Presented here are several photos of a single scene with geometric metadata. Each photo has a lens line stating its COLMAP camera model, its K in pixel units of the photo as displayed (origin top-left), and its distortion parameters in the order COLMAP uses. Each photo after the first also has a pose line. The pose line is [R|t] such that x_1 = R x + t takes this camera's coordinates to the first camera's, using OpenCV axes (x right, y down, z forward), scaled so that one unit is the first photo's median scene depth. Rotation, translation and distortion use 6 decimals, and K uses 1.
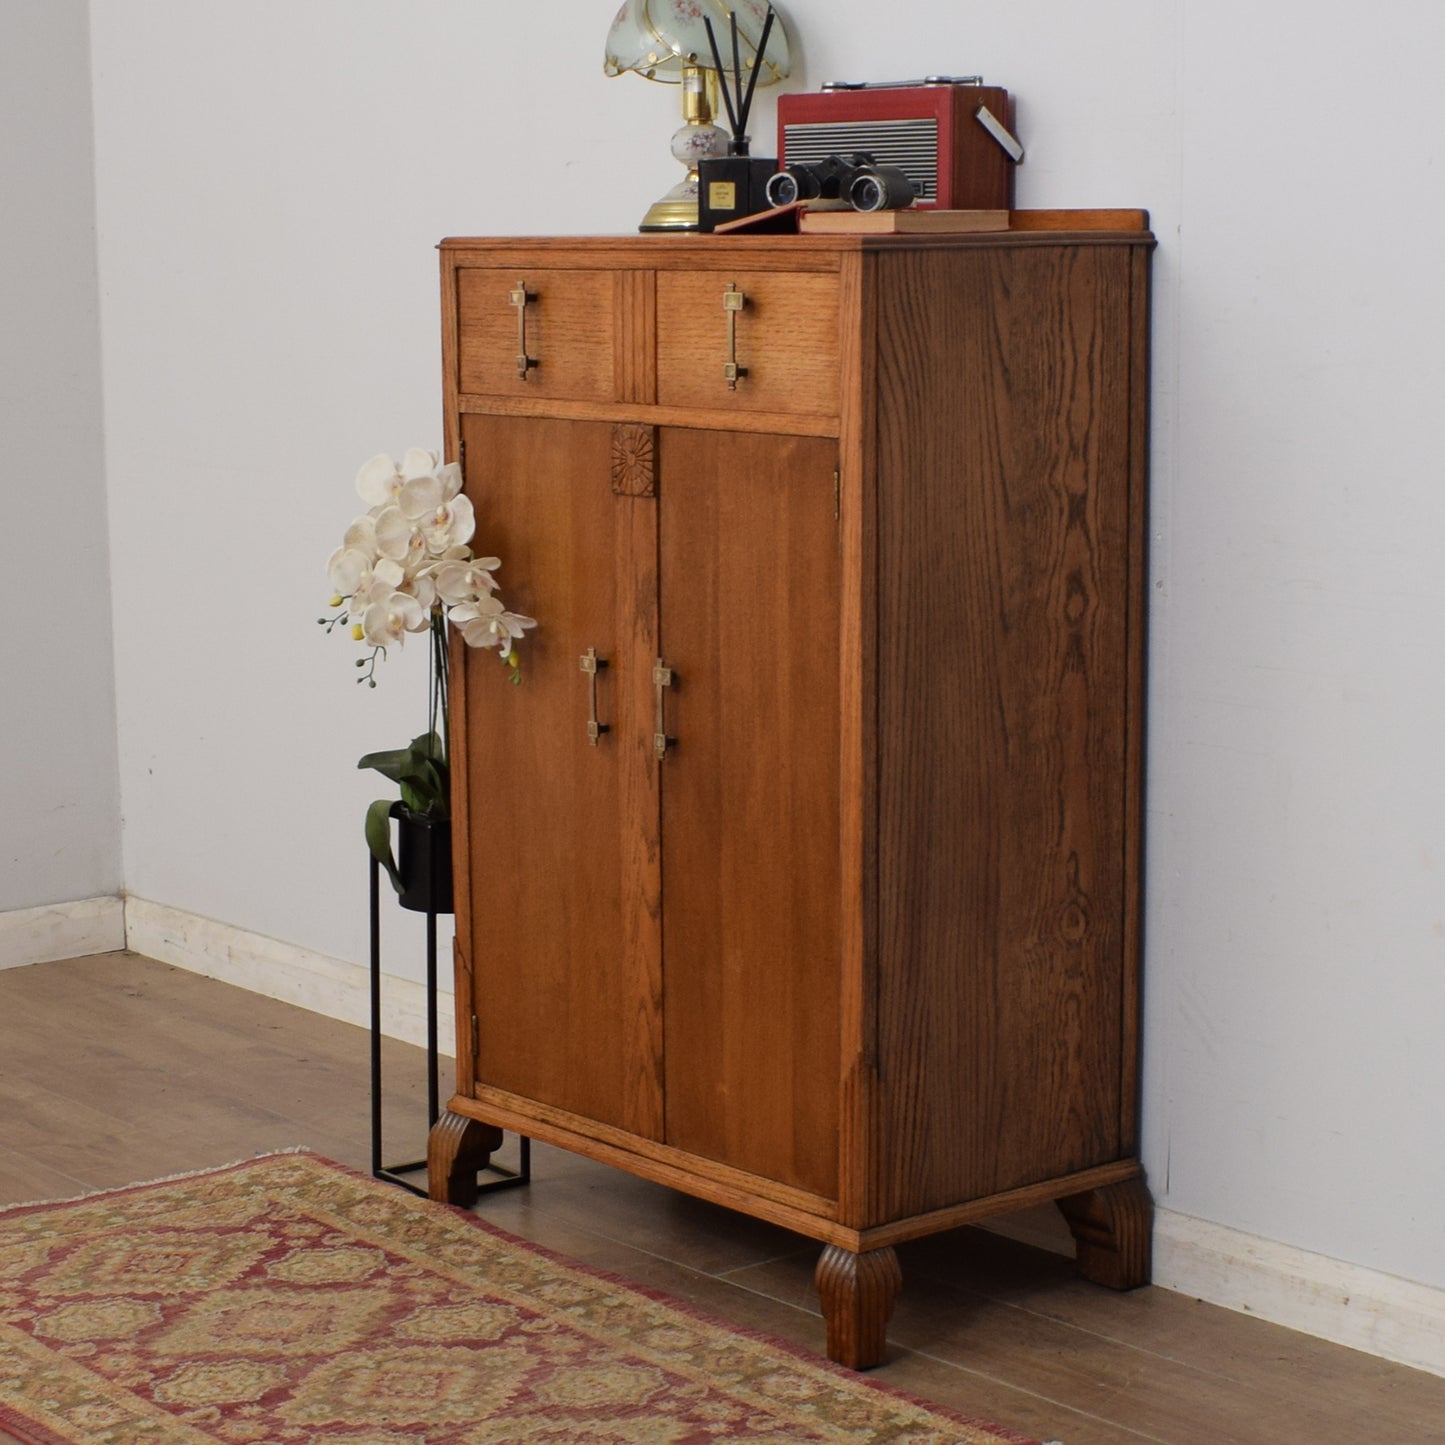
lens RADIAL K [[3341.6, 0, 618.7], [0, 3341.6, 807.1], [0, 0, 1]] dist [-0.072943, -0.171042]
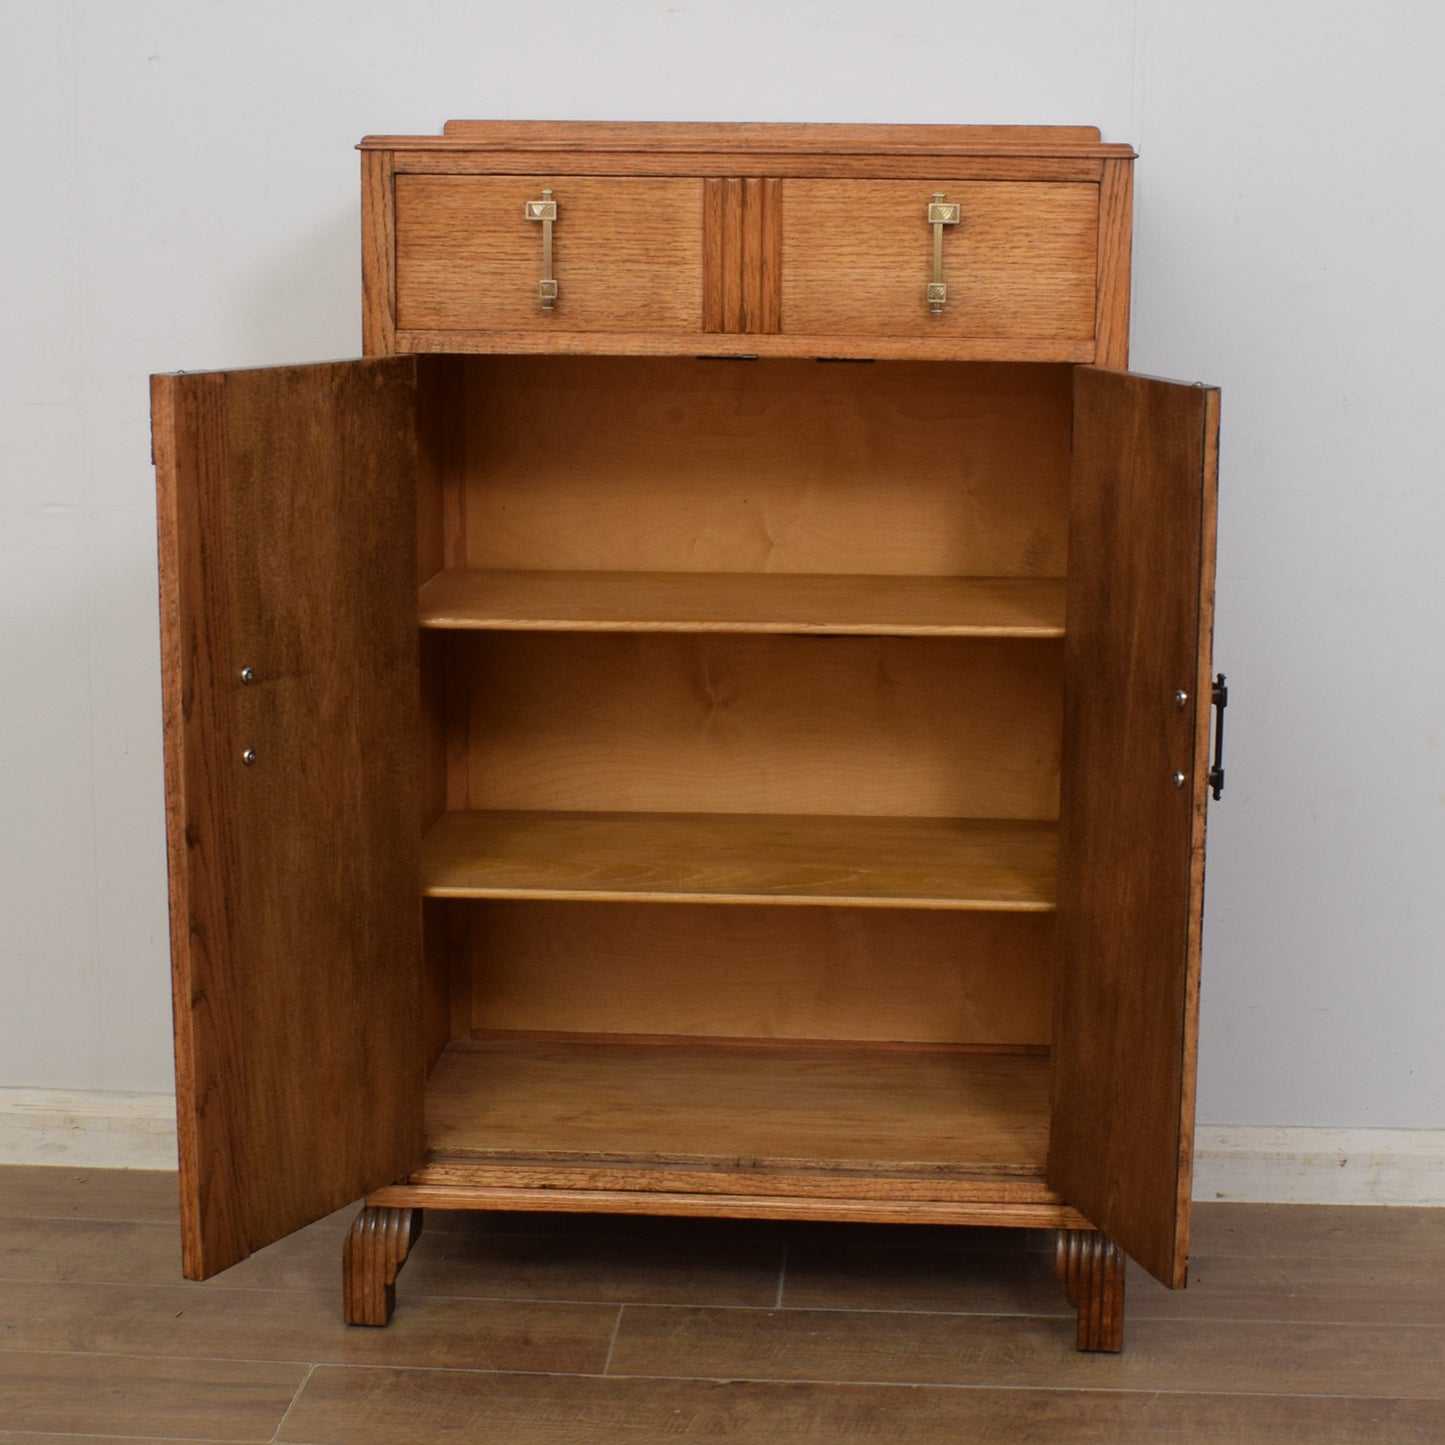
lens RADIAL K [[2877.5, 0, 813.7], [0, 2877.5, 756.9], [0, 0, 1]] dist [-0.058294, -0.194976]
pose [[0.659443, -0.125965, 0.741126, -0.544002], [0.113130, 0.991263, 0.067818, -0.060531], [-0.743193, 0.039121, 0.667932, 0.493353]]
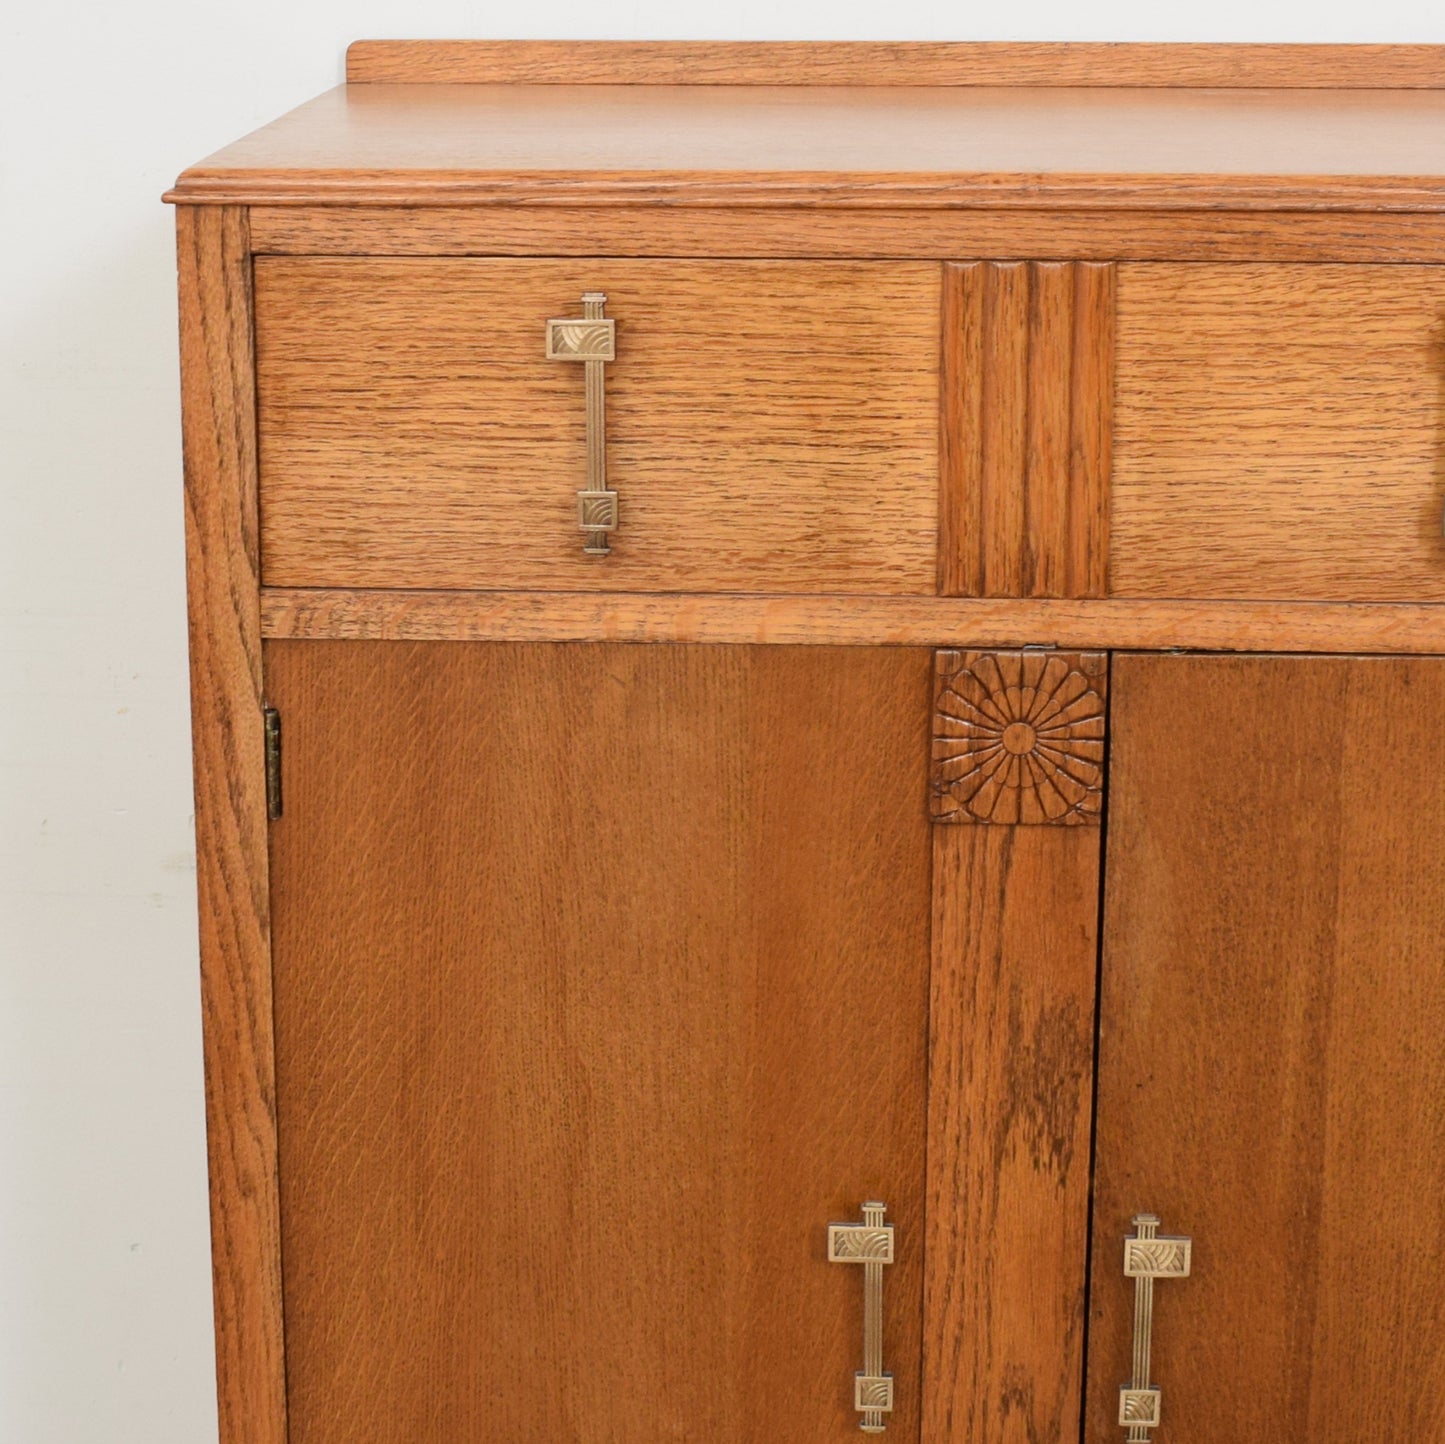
lens RADIAL K [[3295.9, 0, 688.1], [0, 3295.9, 548.2], [0, 0, 1]] dist [-0.092933, -0.035907]
pose [[0.667882, -0.154786, 0.727994, -0.299811], [0.124803, 0.987577, 0.095481, -0.167590], [-0.733729, 0.027086, 0.678902, 0.764053]]
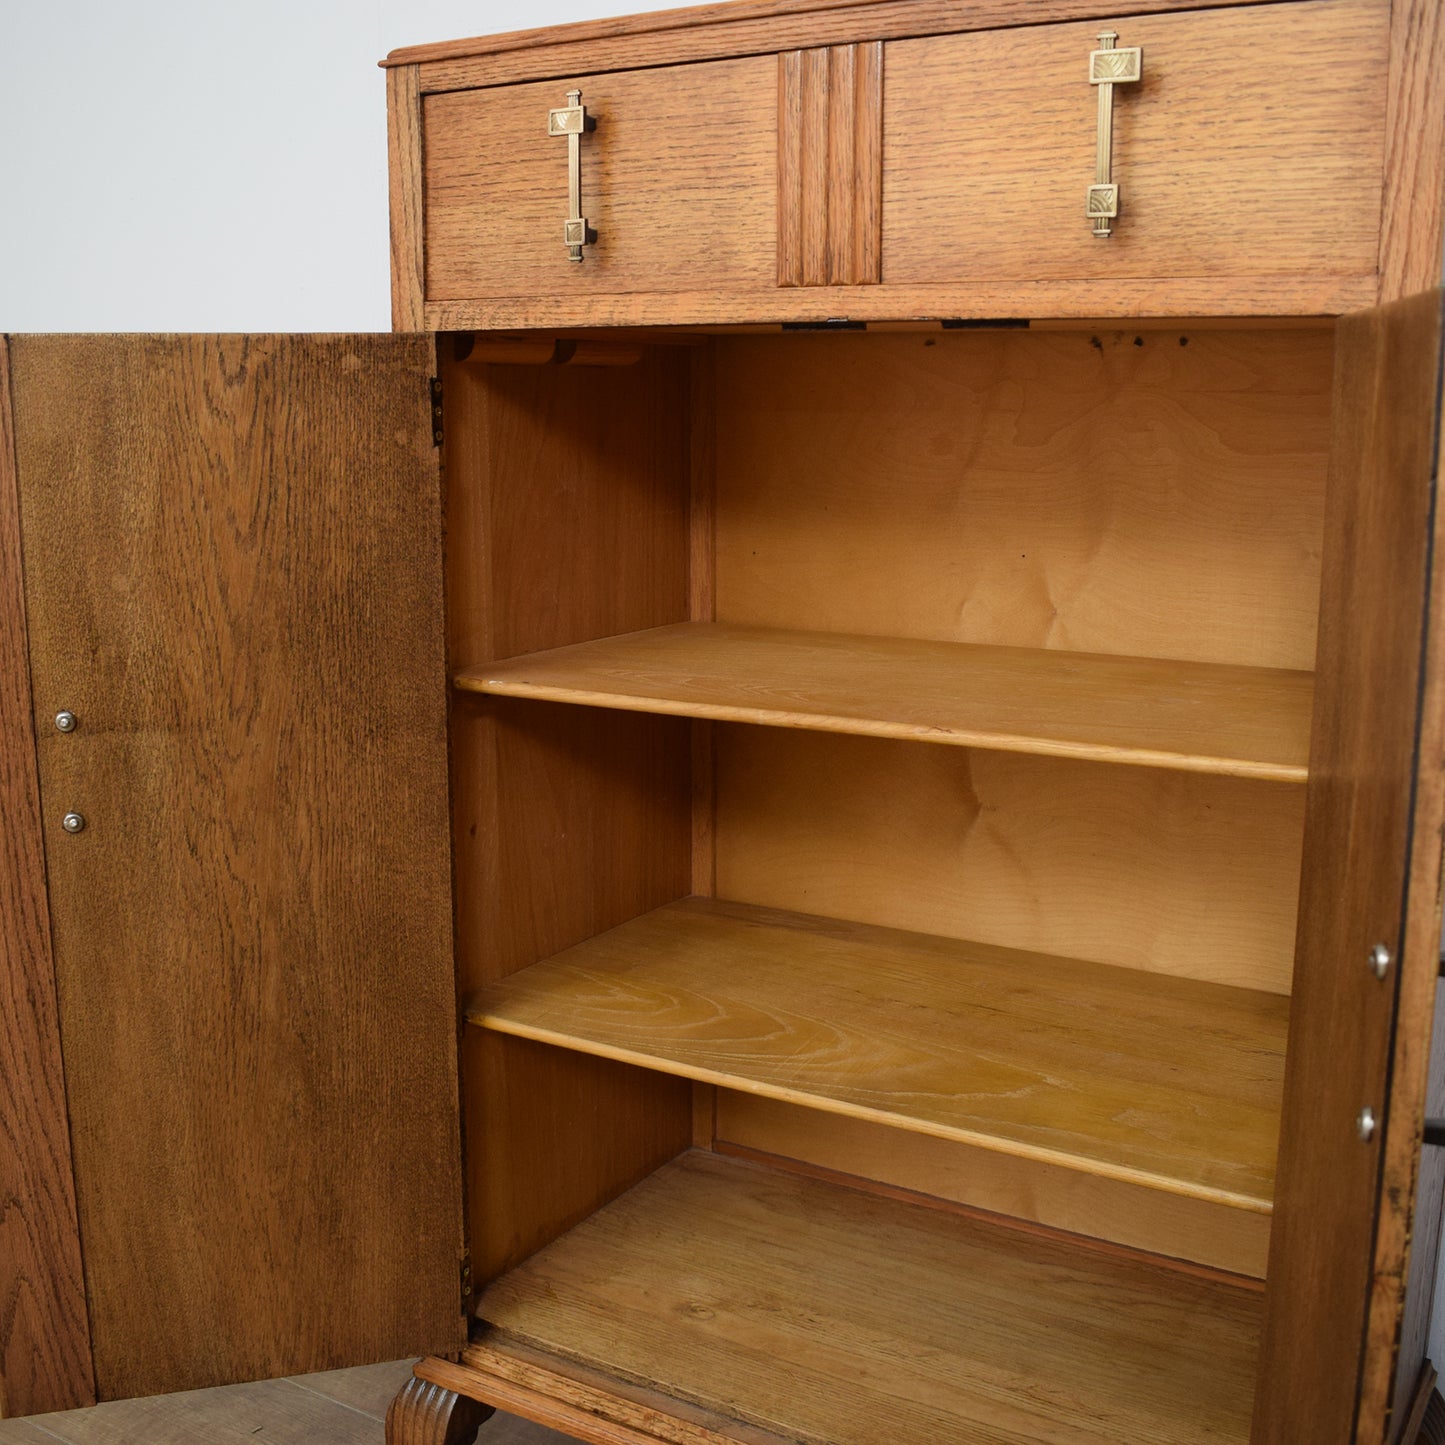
lens RADIAL K [[1731.3, 0, 698.6], [0, 1731.3, 723.6], [0, 0, 1]] dist [-0.090871, 0.004449]
pose [[0.942616, -0.052616, 0.329706, -0.116635], [0.048587, 0.998609, 0.020455, -0.052811], [-0.330324, -0.003261, 0.943862, 0.726010]]
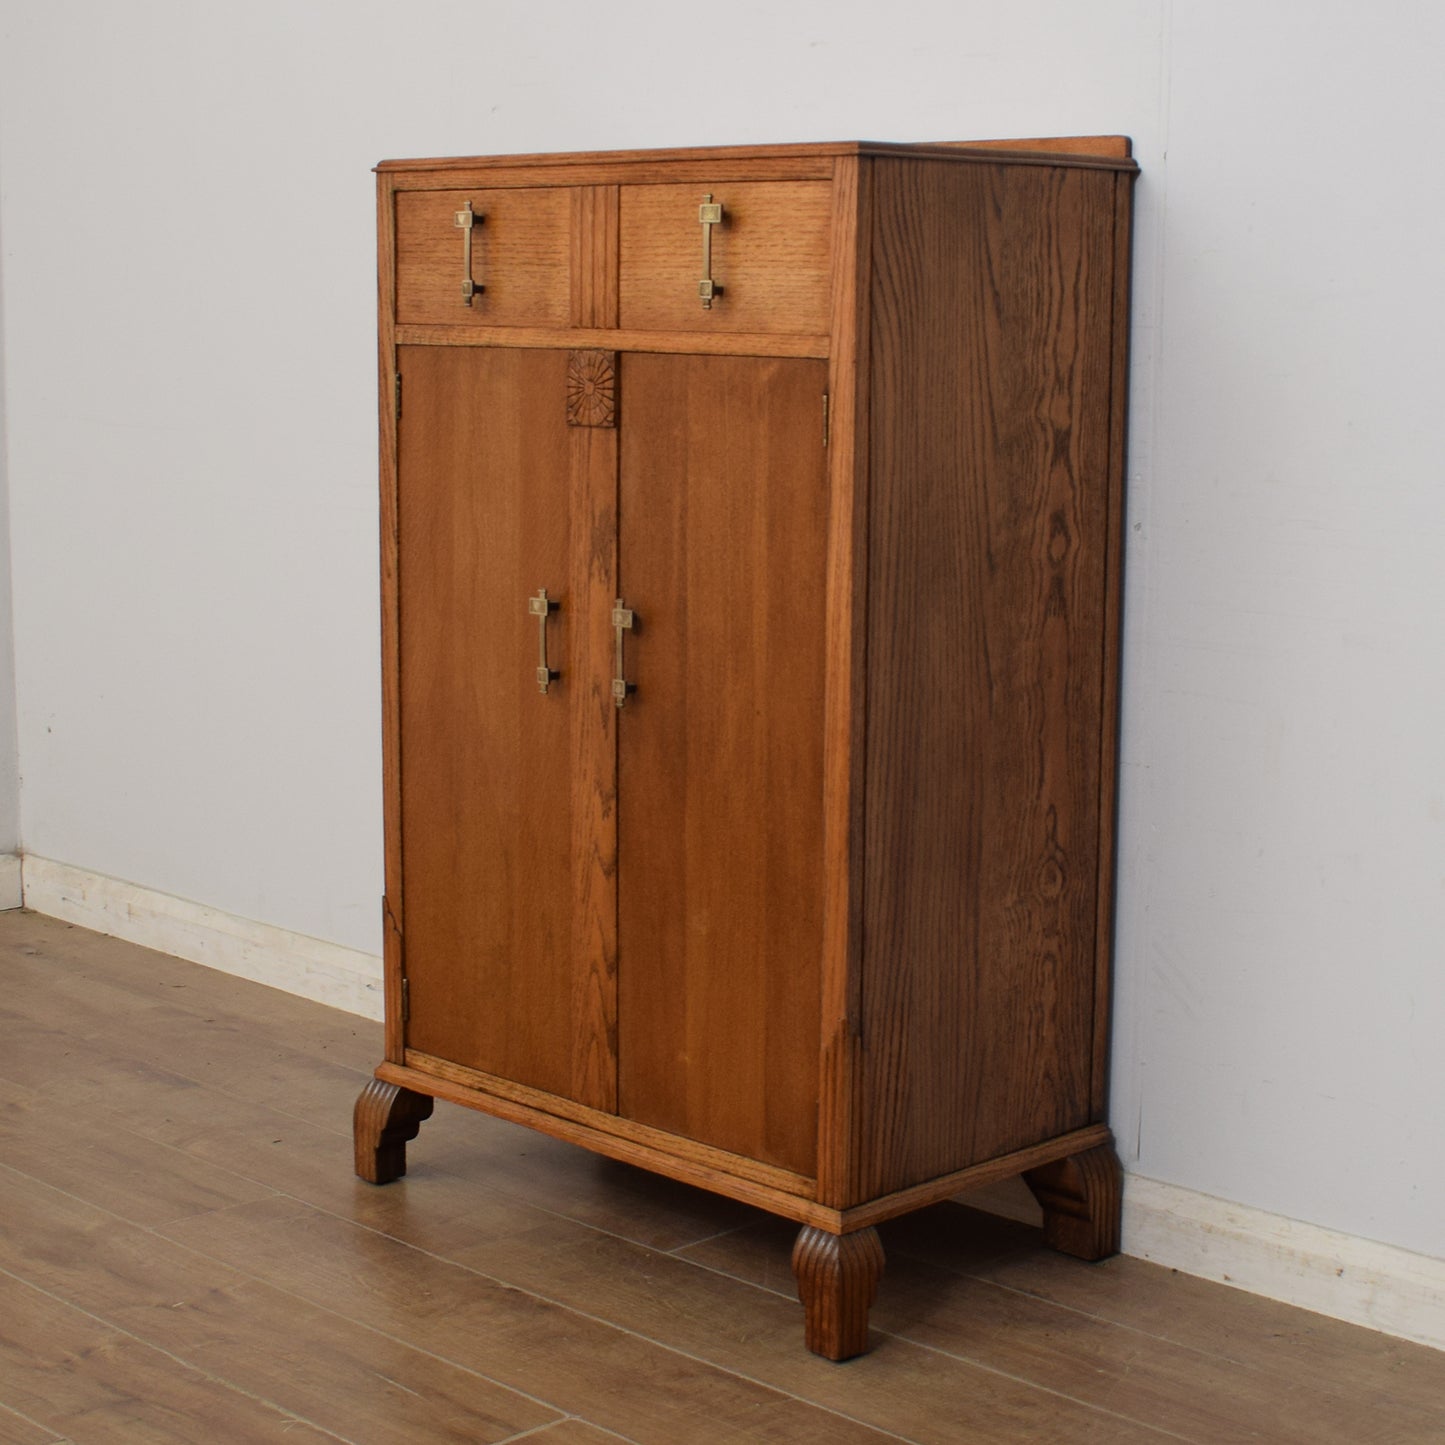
lens RADIAL K [[2761.2, 0, 768.9], [0, 2761.2, 710.1], [0, 0, 1]] dist [-0.079531, -0.078203]
pose [[0.992052, 0.002933, 0.125794, -0.043353], [0.000211, 0.999688, -0.024974, 0.005941], [-0.125828, 0.024802, 0.991742, 0.225895]]
